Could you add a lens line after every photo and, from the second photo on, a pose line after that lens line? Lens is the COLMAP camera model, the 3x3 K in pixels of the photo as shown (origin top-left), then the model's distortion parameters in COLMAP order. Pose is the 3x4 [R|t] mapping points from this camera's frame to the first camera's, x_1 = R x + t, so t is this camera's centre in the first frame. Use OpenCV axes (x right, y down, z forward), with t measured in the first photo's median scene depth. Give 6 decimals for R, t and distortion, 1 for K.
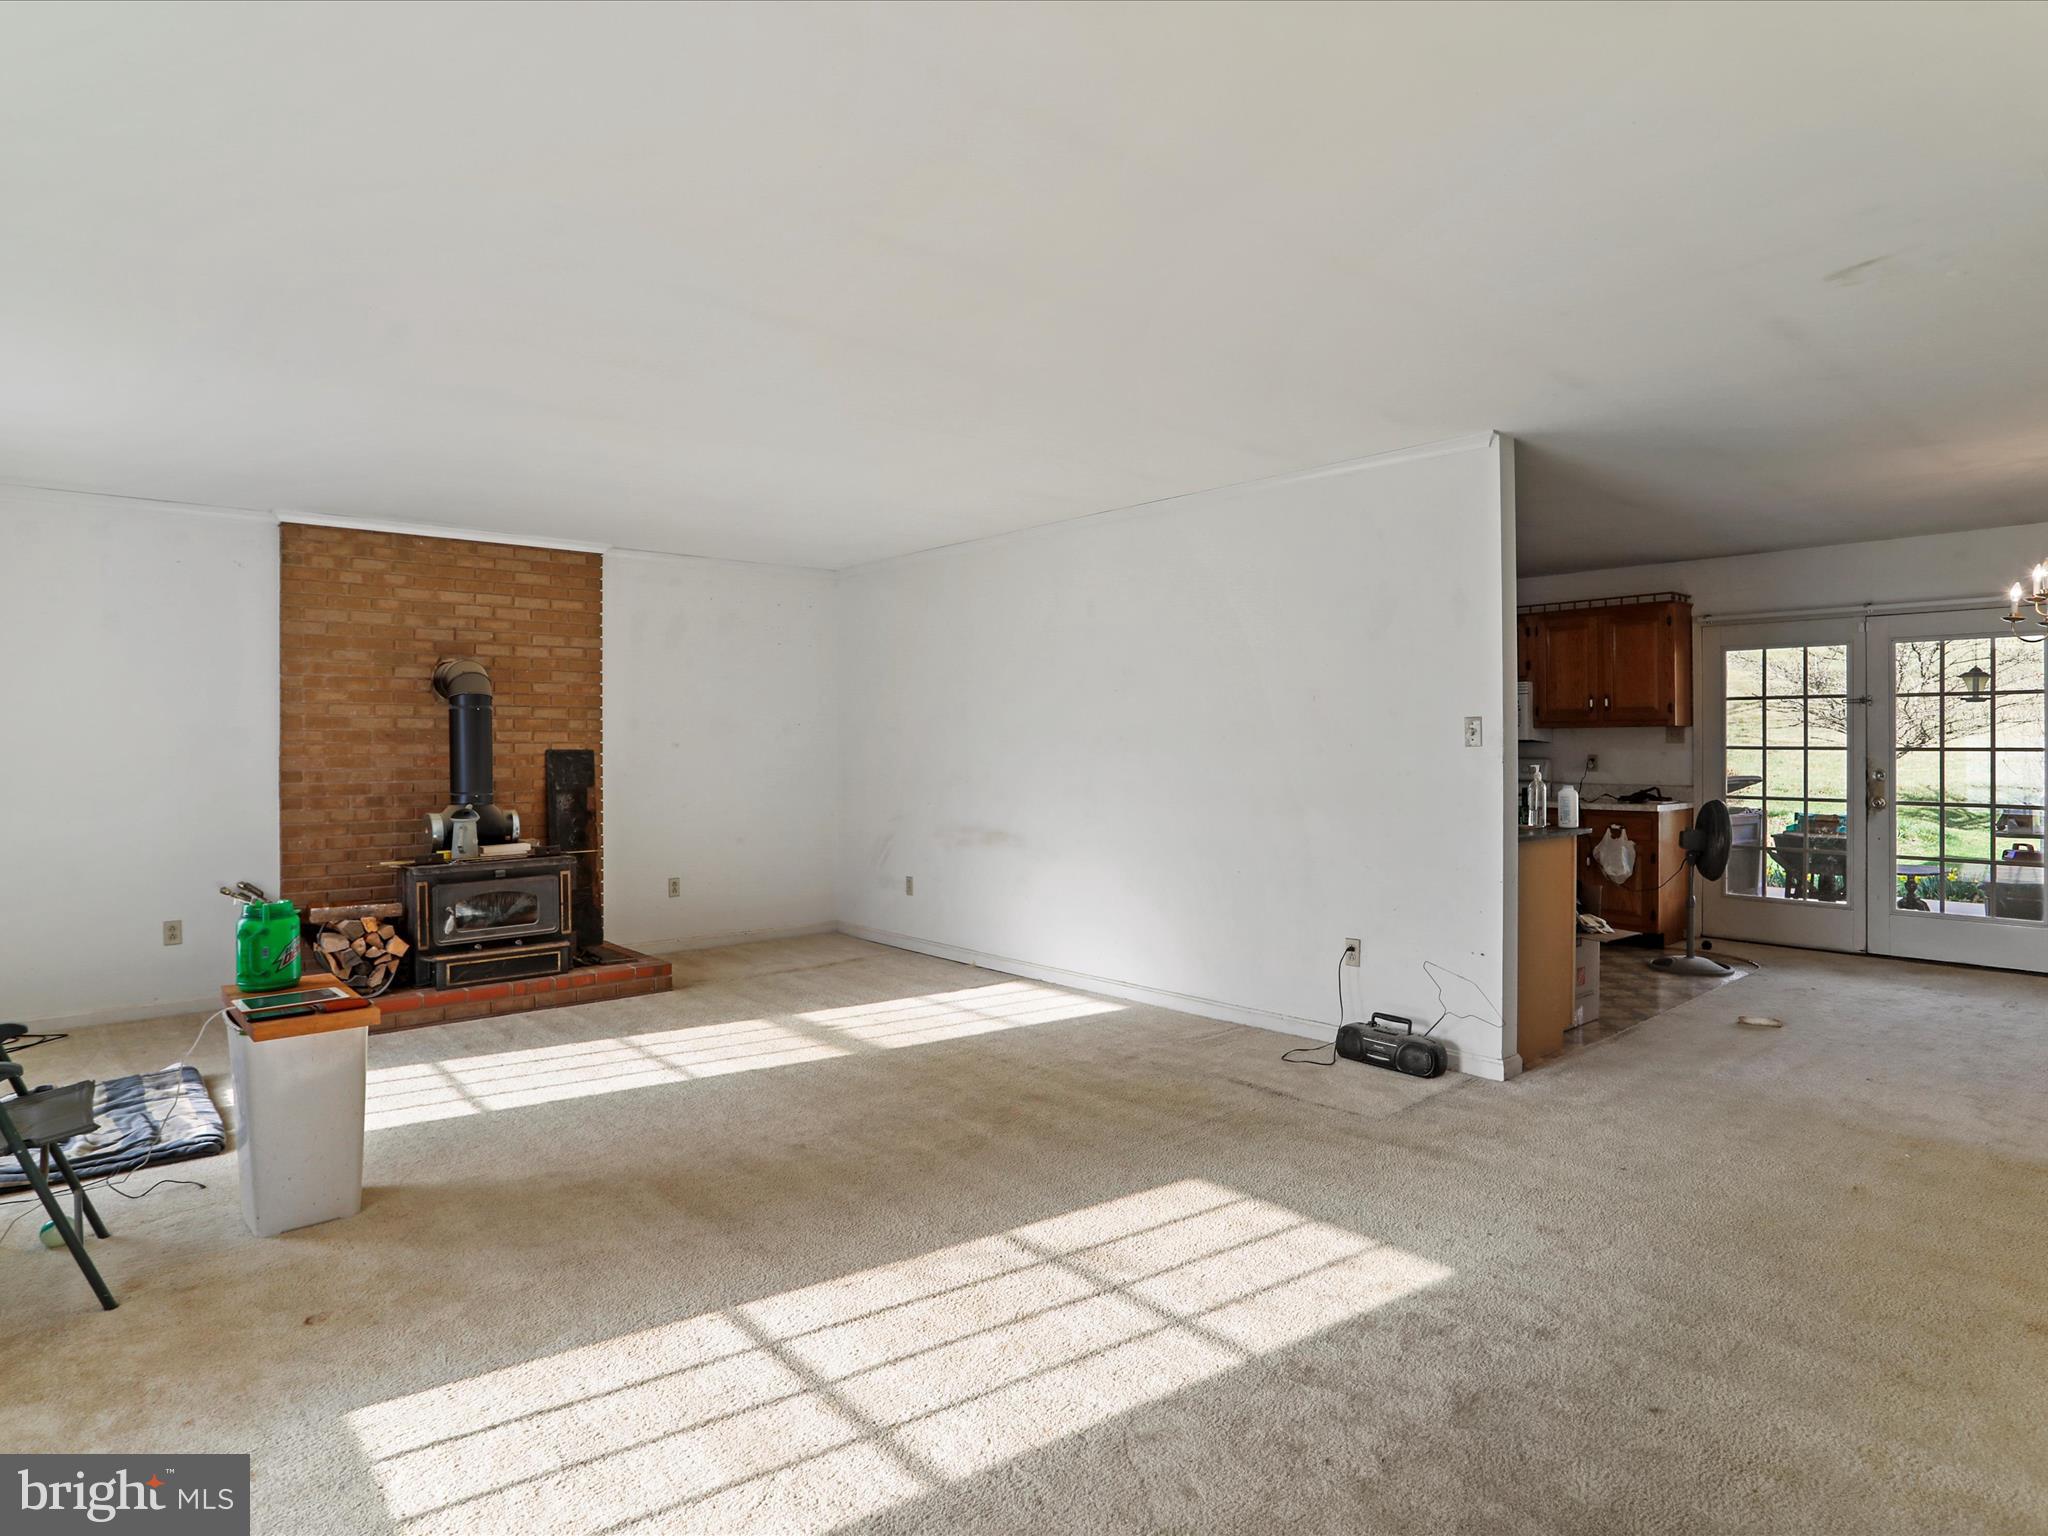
lens RADIAL K [[1122.2, 0, 1006.8], [0, 1122.2, 740.9], [0, 0, 1]] dist [-0.061175, 0.039647]
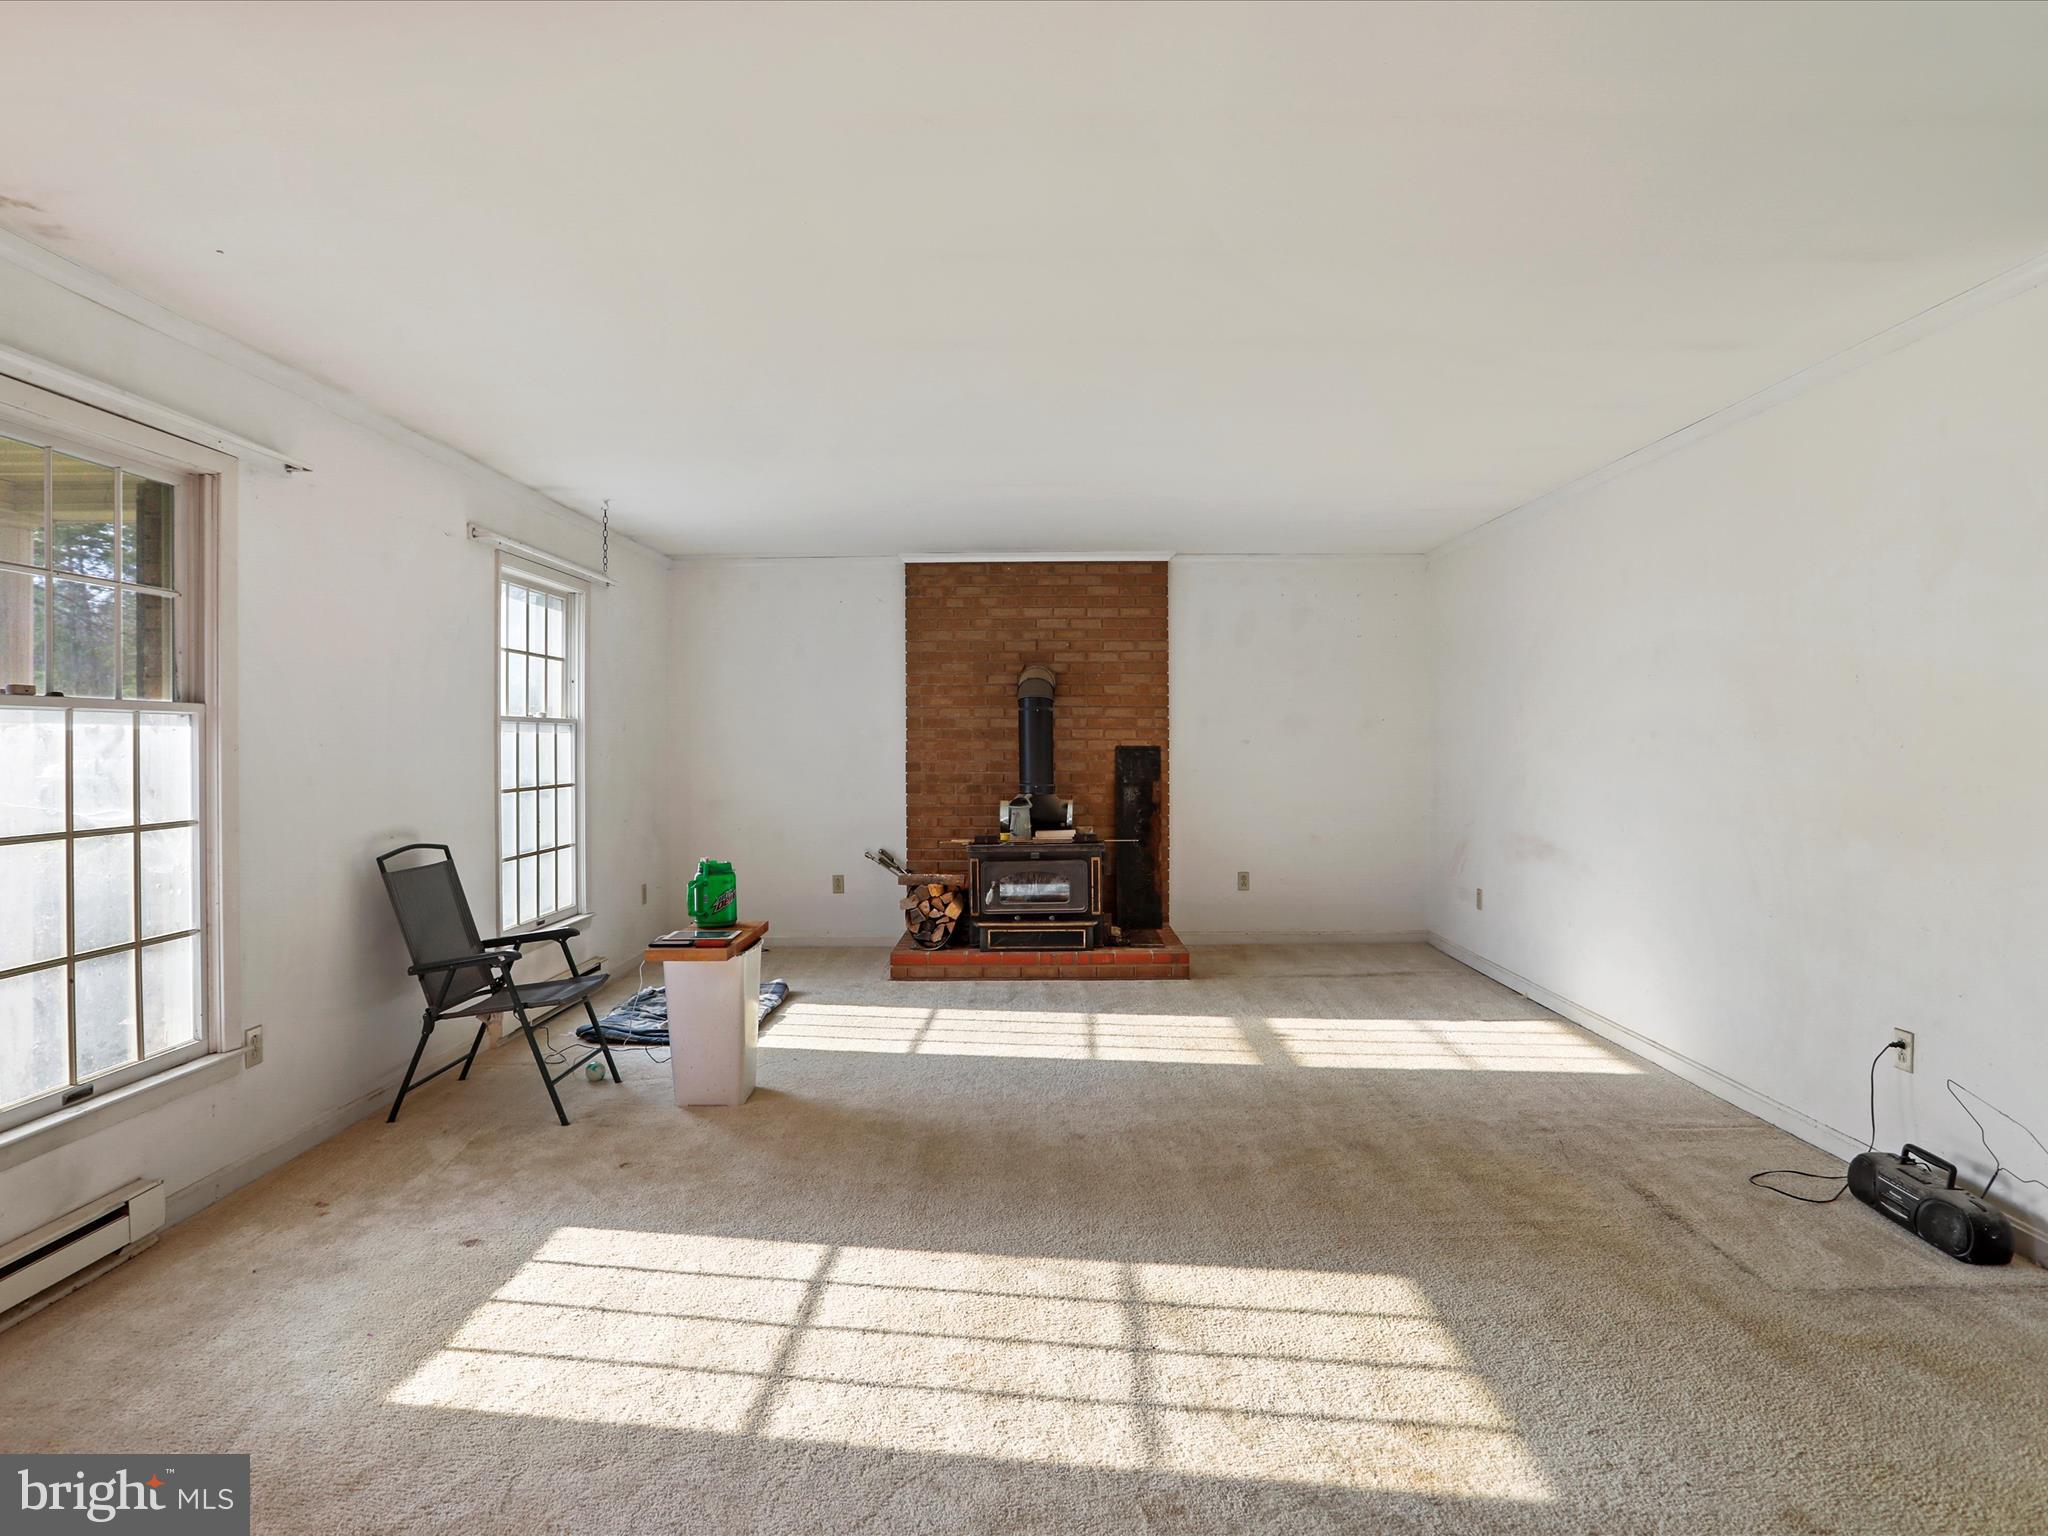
lens RADIAL K [[1122.2, 0, 1006.8], [0, 1122.2, 740.9], [0, 0, 1]] dist [-0.061175, 0.039647]
pose [[0.760723, 0.000994, -0.649076, 0.249912], [0.002600, 0.999986, 0.004578, -0.002619], [0.649072, -0.005170, 0.760710, 0.103728]]
